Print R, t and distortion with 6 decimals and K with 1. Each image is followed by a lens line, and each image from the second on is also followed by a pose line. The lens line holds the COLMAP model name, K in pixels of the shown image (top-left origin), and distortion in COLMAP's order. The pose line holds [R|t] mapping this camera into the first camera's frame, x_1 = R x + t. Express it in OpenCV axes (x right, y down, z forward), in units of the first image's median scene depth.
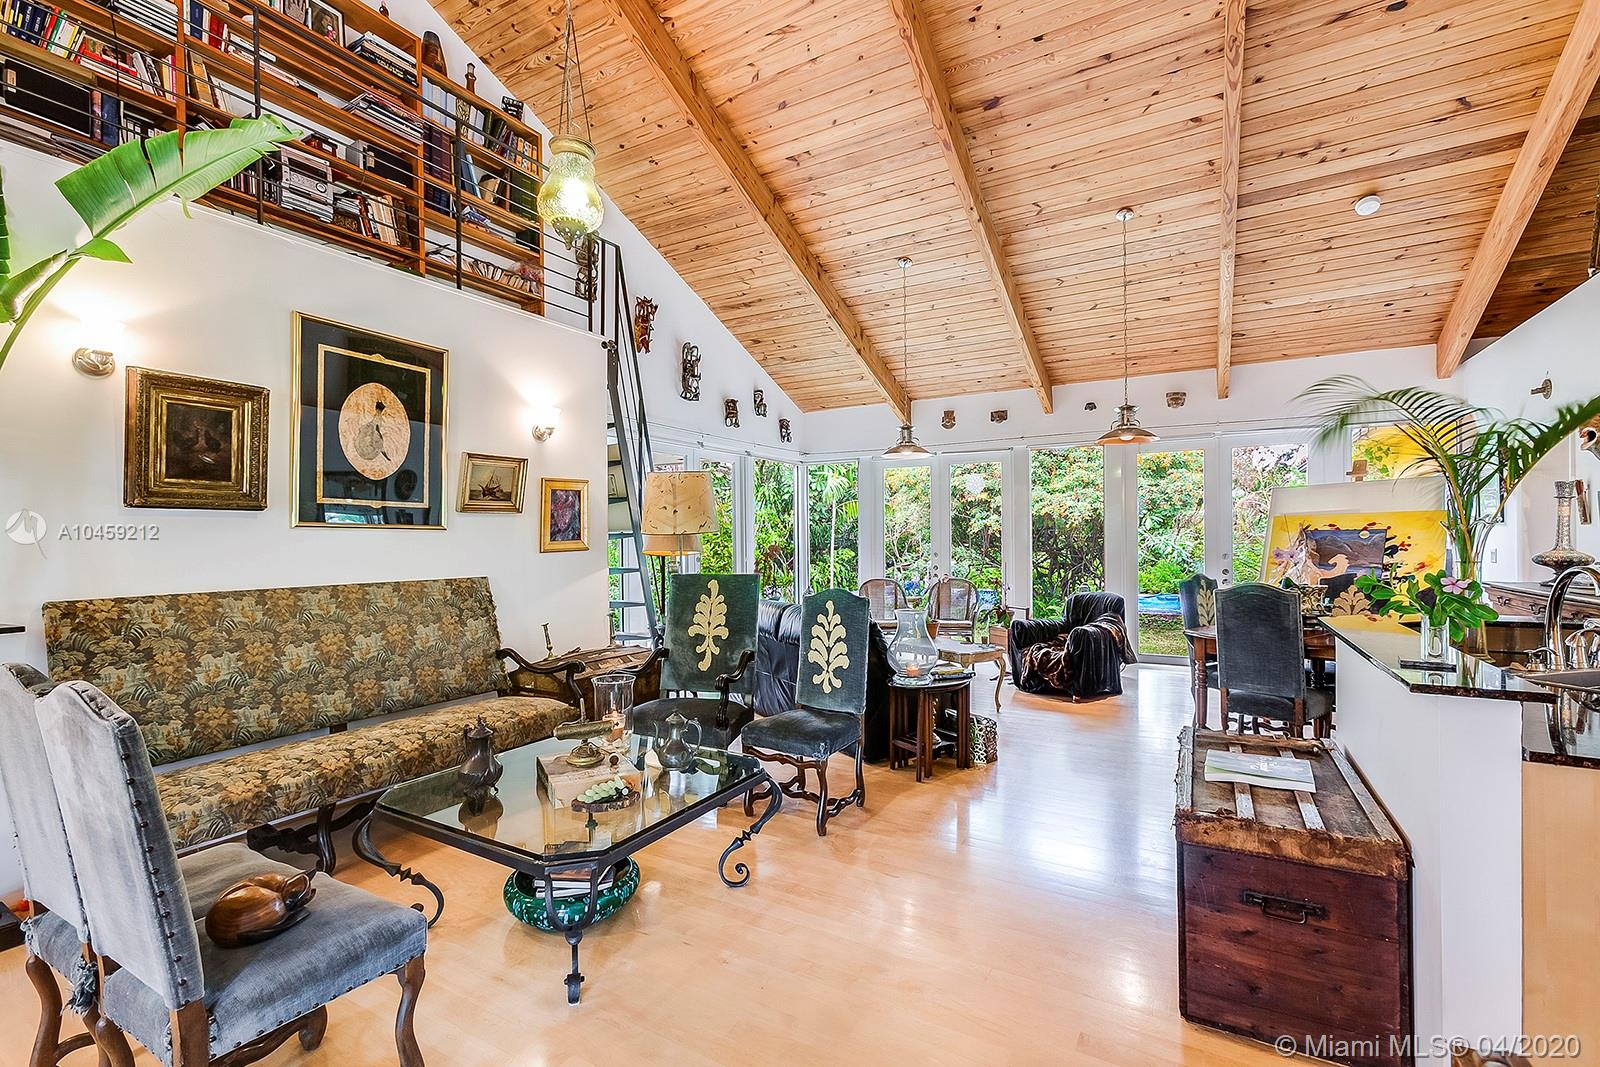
lens RADIAL K [[706.5, 0, 804.7], [0, 706.5, 539.1], [0, 0, 1]] dist [-0.007993, 0.004886]
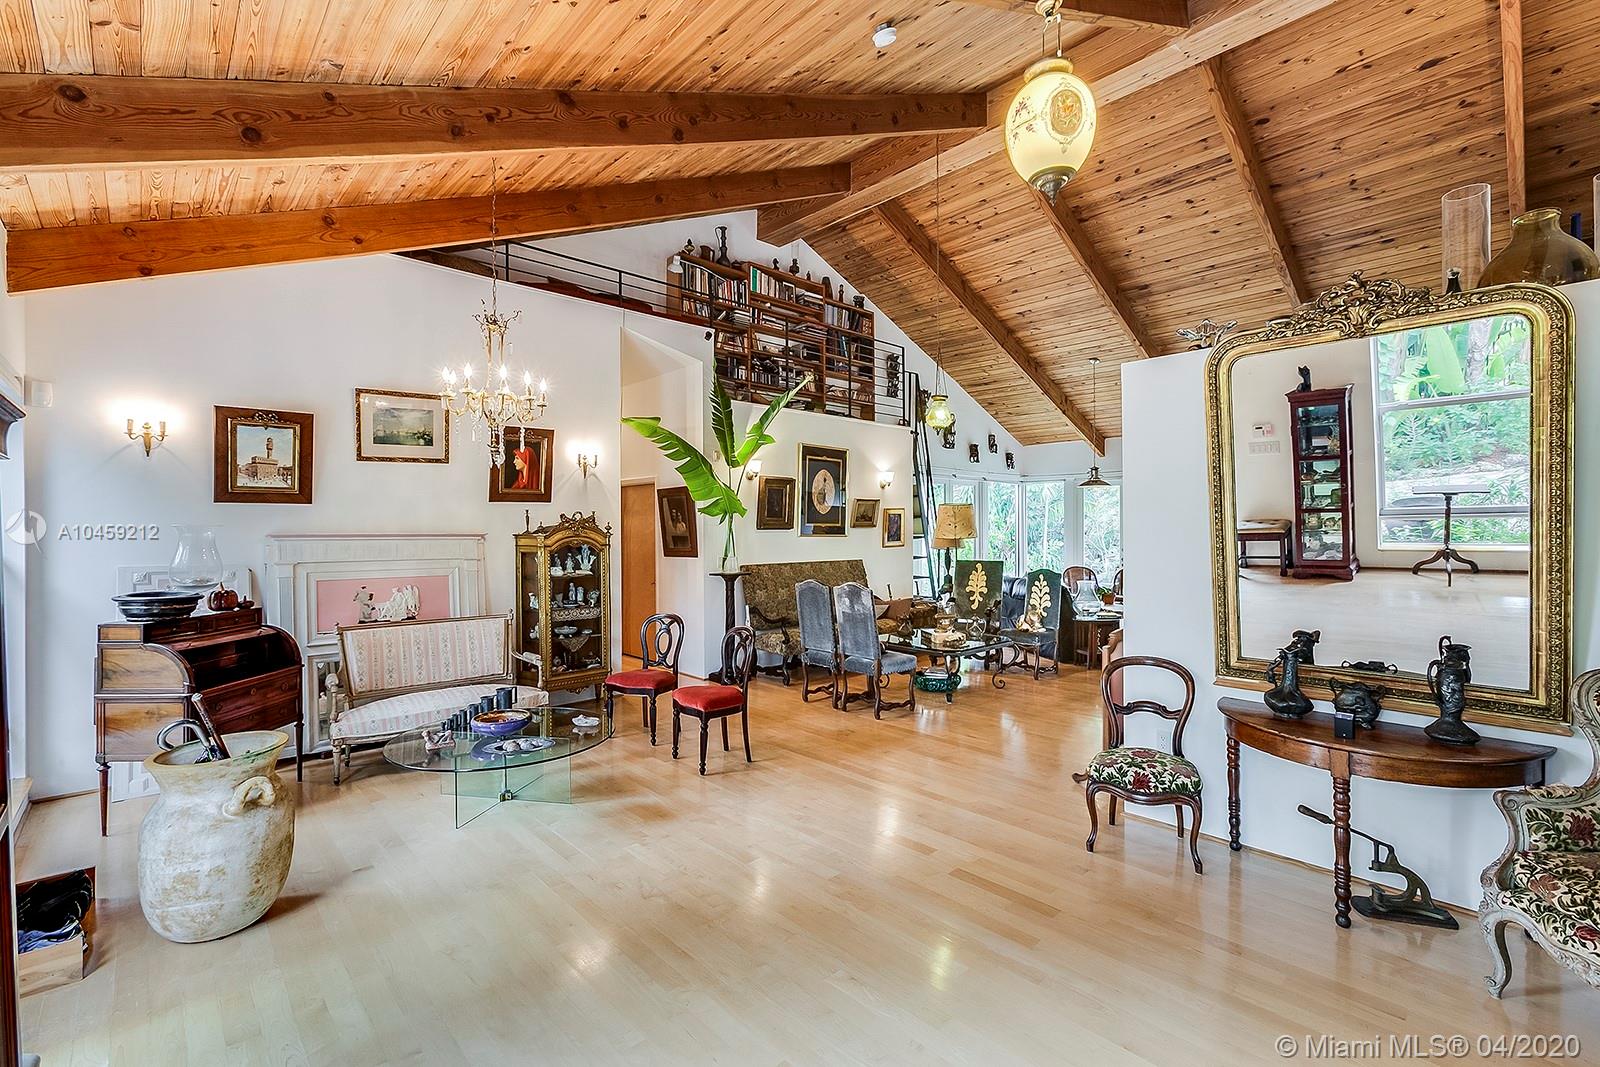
lens RADIAL K [[716.9, 0, 805.7], [0, 716.9, 524.1], [0, 0, 1]] dist [-0.004766, 0.002400]
pose [[0.959366, 0.006477, -0.282089, -0.029037], [-0.007636, 0.999966, -0.003011, -0.038668], [0.282060, 0.005042, 0.959383, -0.980868]]
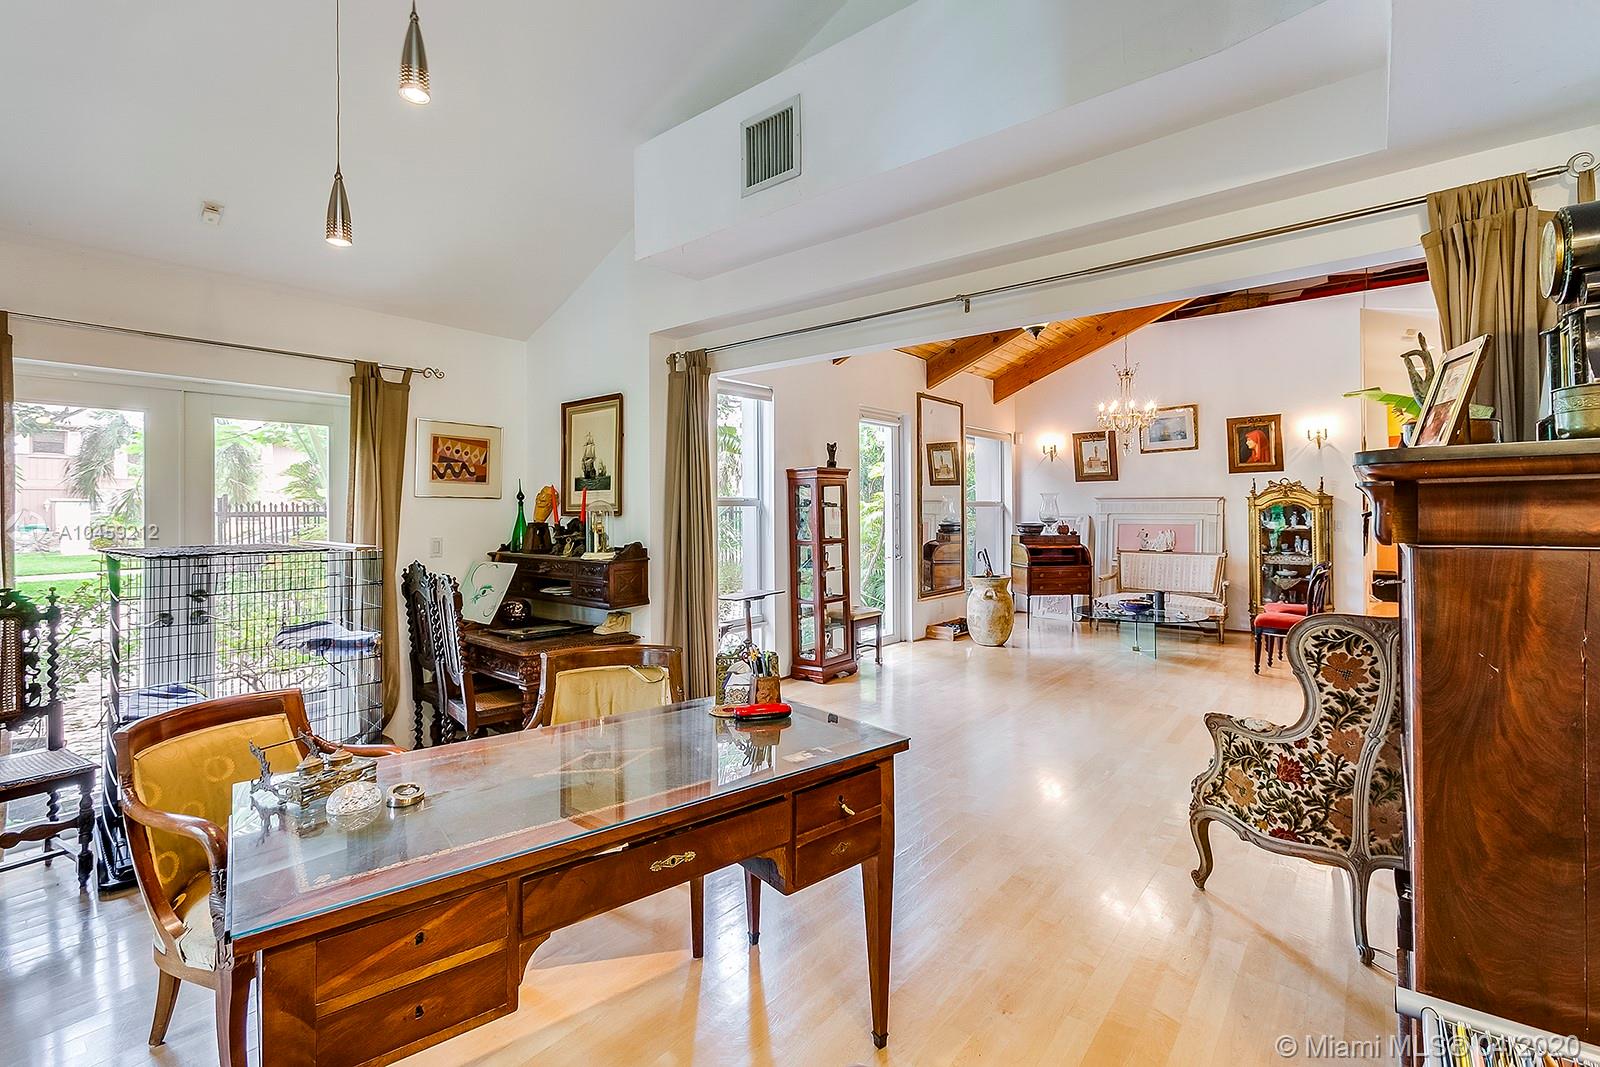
lens RADIAL K [[716.9, 0, 801.4], [0, 716.9, 491.2], [0, 0, 1]] dist [-0.004766, 0.002400]
pose [[-0.167256, -0.014138, -0.985812, 1.011155], [0.006652, 0.999858, -0.015468, -0.013379], [0.985891, -0.009145, -0.167138, -0.664691]]
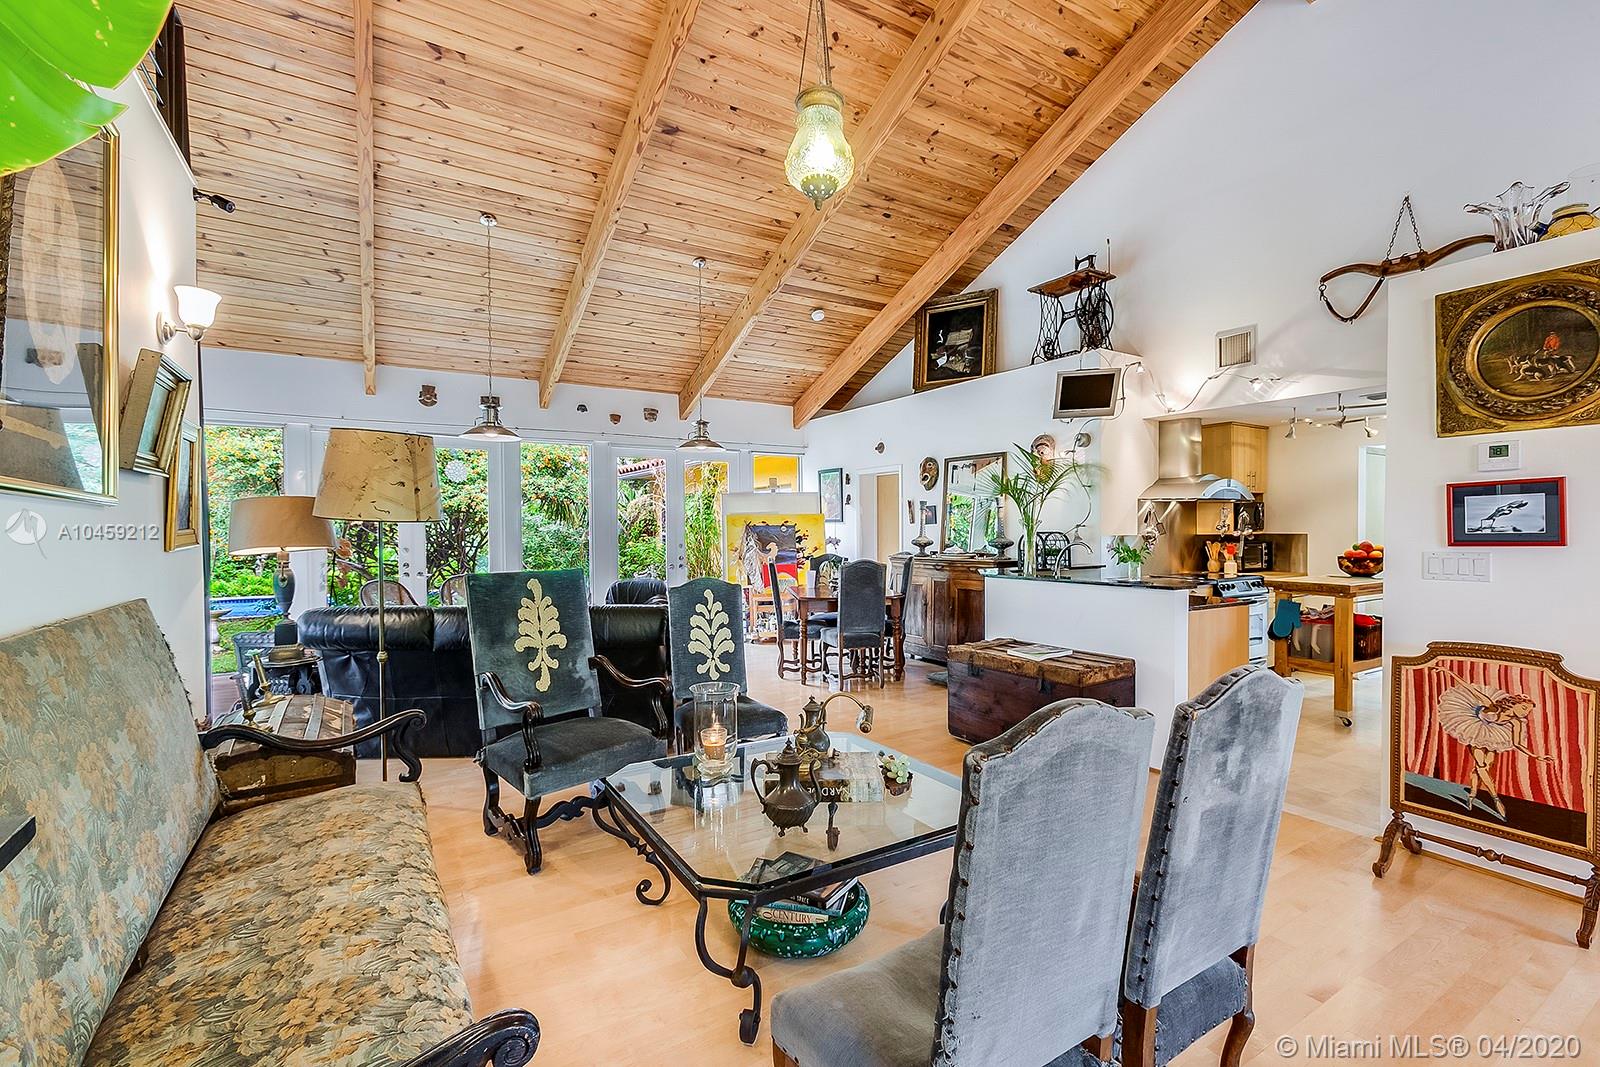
lens RADIAL K [[706.5, 0, 798.3], [0, 706.5, 540.6], [0, 0, 1]] dist [-0.007993, 0.004886]
pose [[0.479091, -0.008285, 0.877726, -0.662561], [0.000152, 0.999956, 0.009356, 0.006071], [-0.877765, -0.004349, 0.479071, 0.332601]]
